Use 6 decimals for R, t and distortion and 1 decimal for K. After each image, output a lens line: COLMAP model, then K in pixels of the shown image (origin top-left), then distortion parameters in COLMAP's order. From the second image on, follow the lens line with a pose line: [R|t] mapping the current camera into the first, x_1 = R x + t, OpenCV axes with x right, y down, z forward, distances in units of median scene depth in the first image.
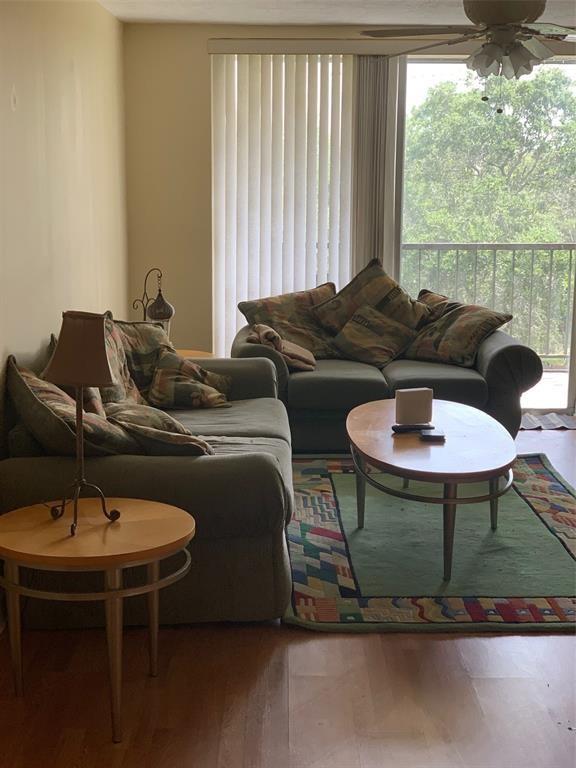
lens RADIAL K [[1164.9, 0, 288.0], [0, 1164.9, 384.0], [0, 0, 1]] dist [0.358530, 0.053150]
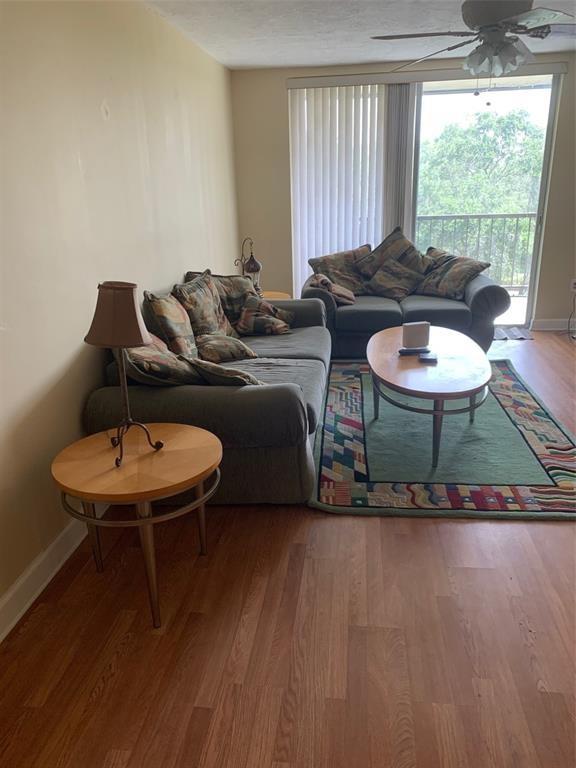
lens RADIAL K [[573.9, 0, 286.6], [0, 573.9, 374.6], [0, 0, 1]] dist [0.171486, -0.156617]
pose [[0.990626, 0.009341, -0.136282, 0.045079], [0.009811, 0.990218, 0.139184, -0.030439], [0.136249, -0.139216, 0.980844, 0.267368]]
